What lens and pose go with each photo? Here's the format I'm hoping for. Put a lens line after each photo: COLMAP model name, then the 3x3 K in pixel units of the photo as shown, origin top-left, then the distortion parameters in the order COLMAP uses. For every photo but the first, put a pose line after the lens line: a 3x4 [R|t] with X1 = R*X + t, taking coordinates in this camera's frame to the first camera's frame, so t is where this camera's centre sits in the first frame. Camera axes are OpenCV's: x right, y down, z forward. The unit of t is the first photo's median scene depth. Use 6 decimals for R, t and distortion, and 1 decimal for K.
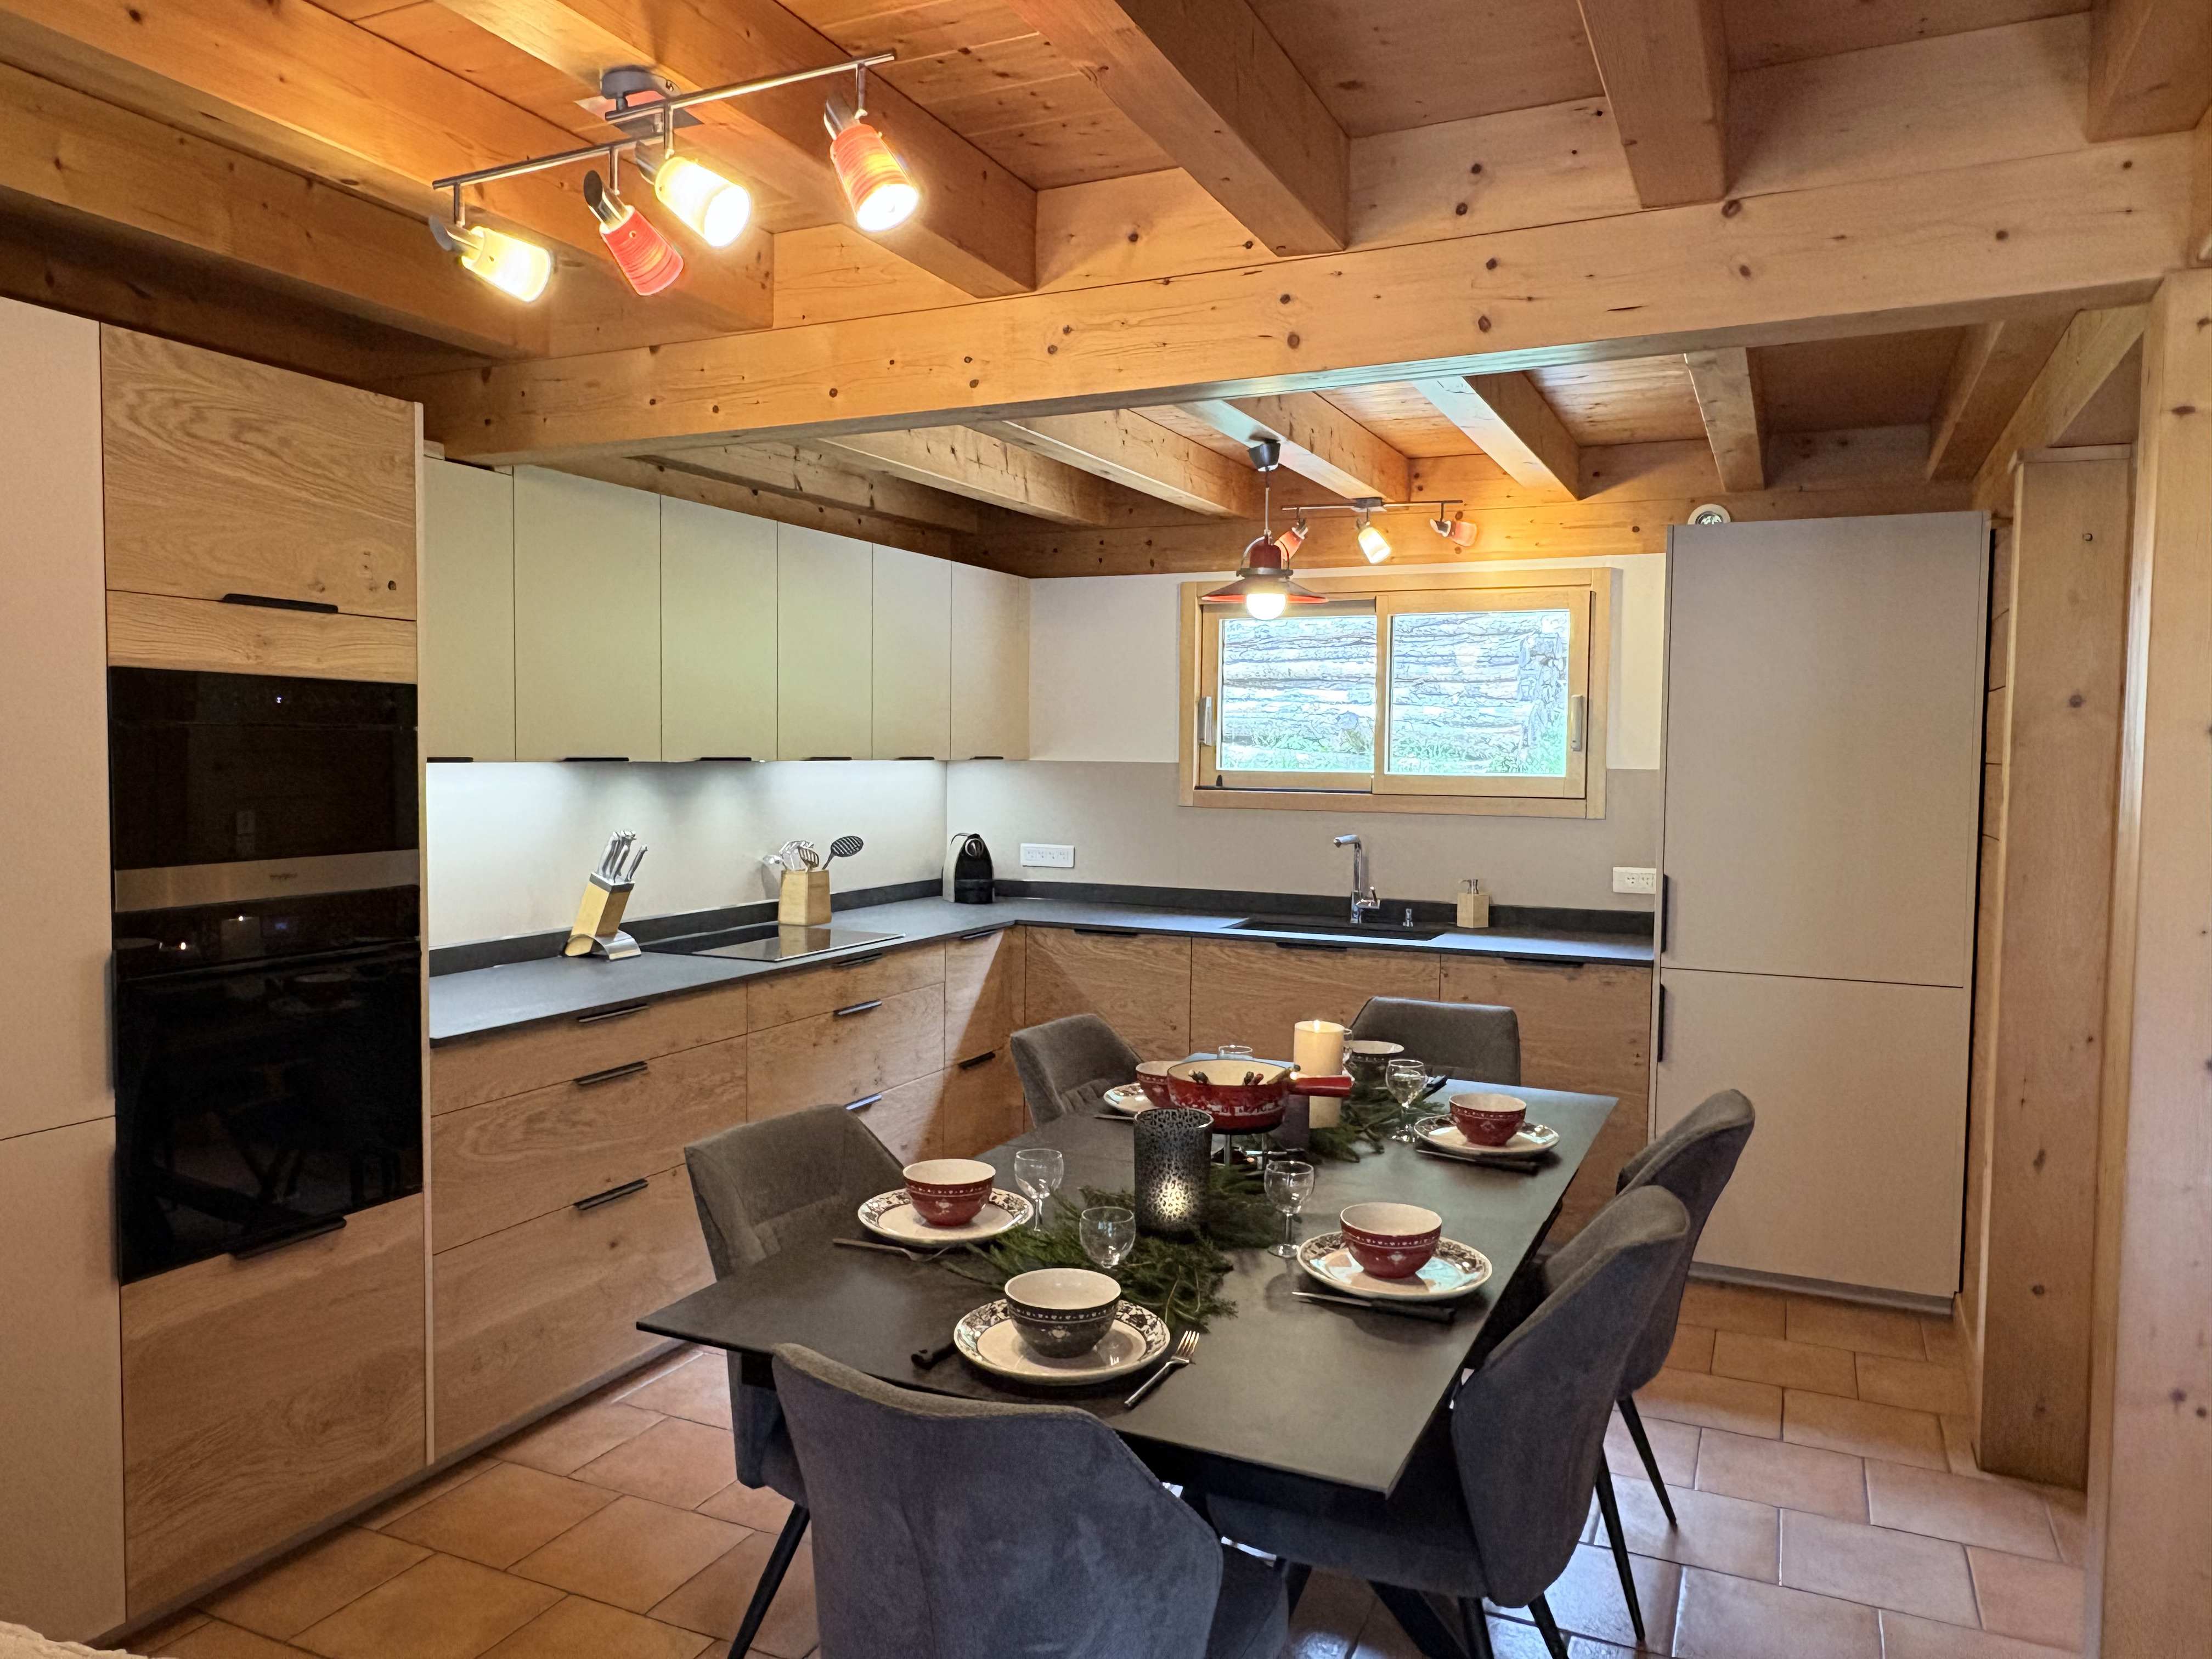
lens RADIAL K [[1560.3, 0, 1106.0], [0, 1560.3, 829.5], [0, 0, 1]] dist [0.005454, 0.005628]
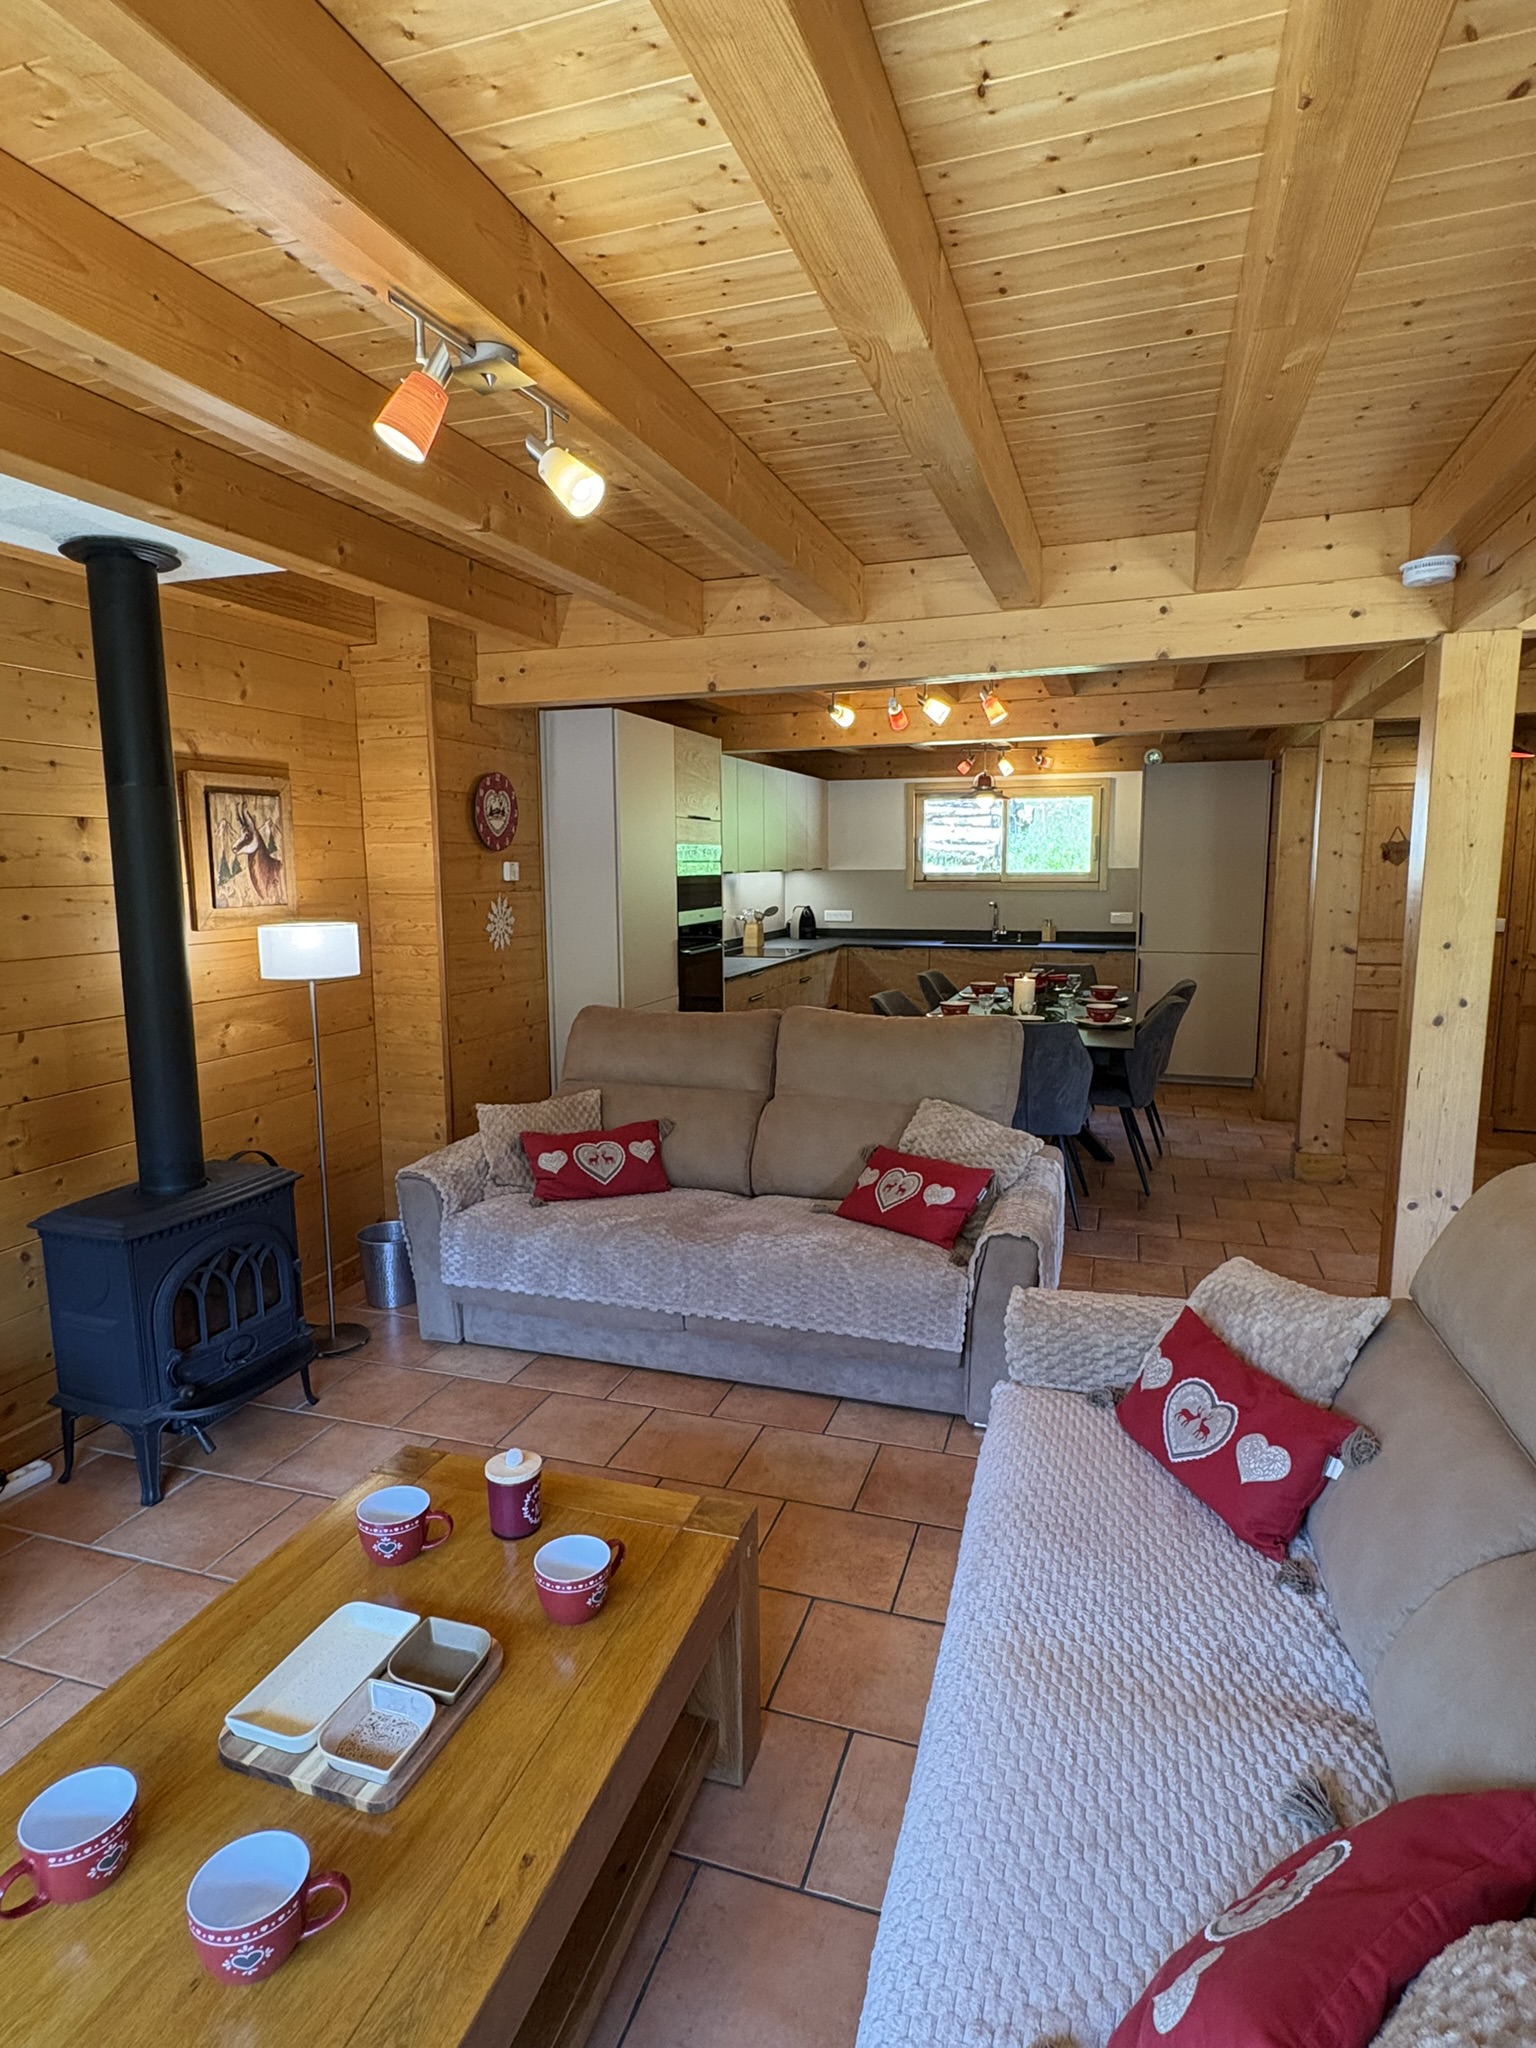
lens RADIAL K [[1119.6, 0, 775.9], [0, 1119.6, 1020.8], [0, 0, 1]] dist [-0.004397, -0.000446]
pose [[0.993394, -0.035519, 0.109122, -0.339388], [0.025461, 0.995413, 0.092221, 0.019207], [-0.111897, -0.088833, 0.989741, -0.564205]]
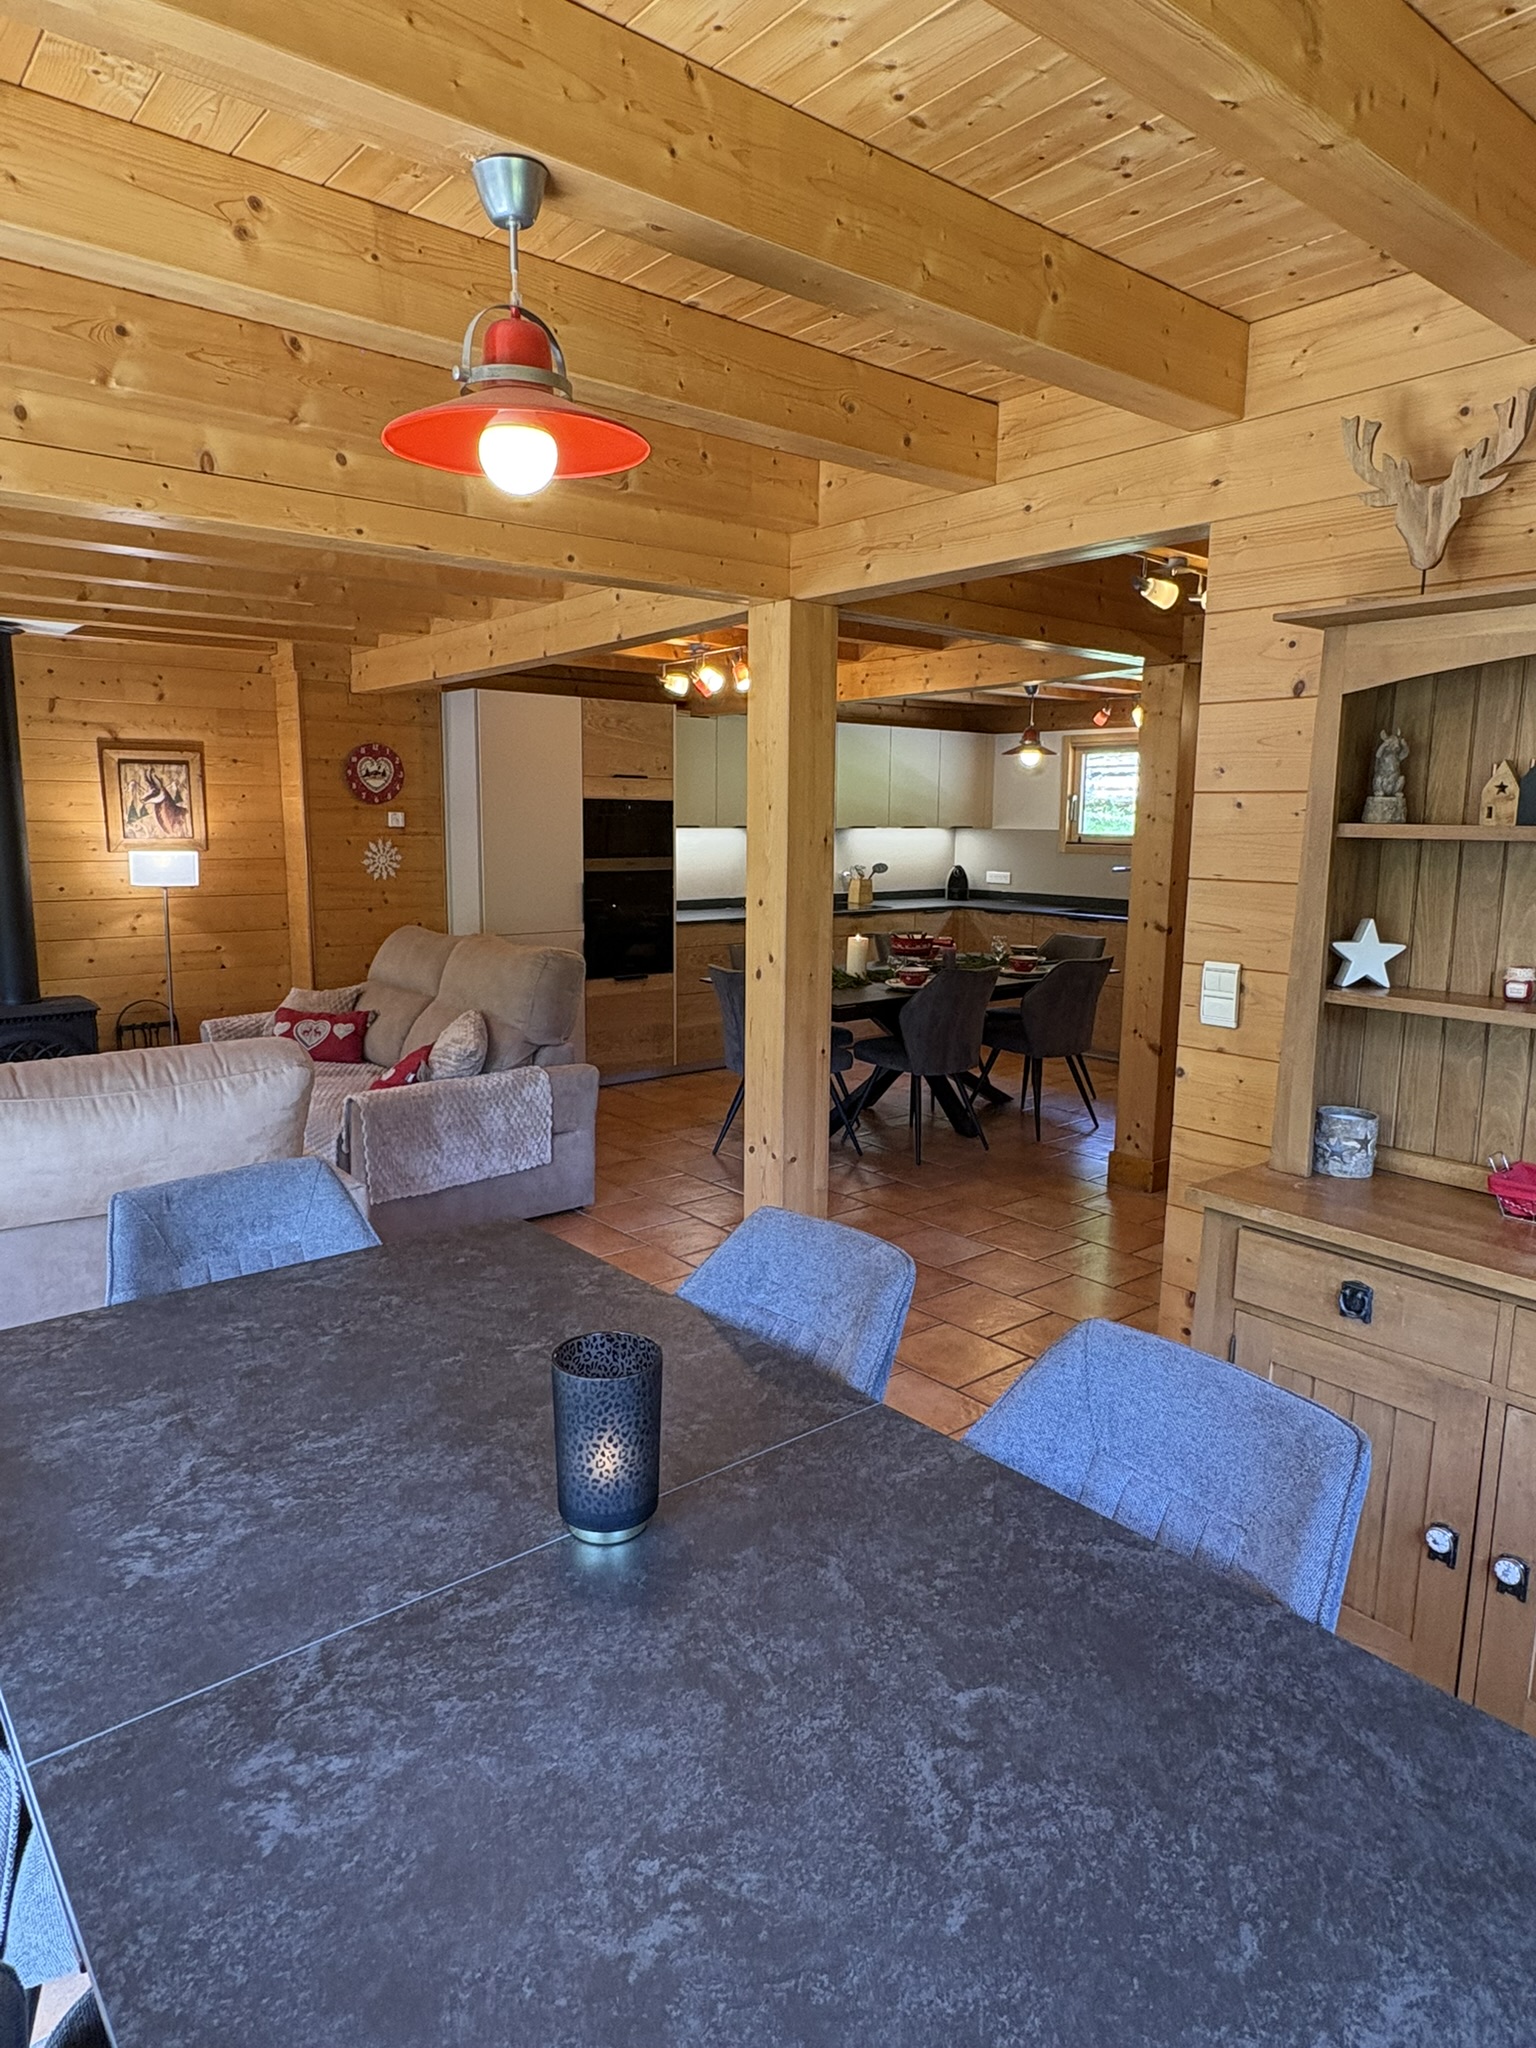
lens RADIAL K [[1251.9, 0, 768.0], [0, 1251.9, 1024.0], [0, 0, 1]] dist [-0.002425, -0.000921]
pose [[0.898976, 0.068497, -0.432610, 0.467077], [-0.021059, 0.993313, 0.113515, 0.032383], [0.437492, -0.092936, 0.894407, -0.651285]]
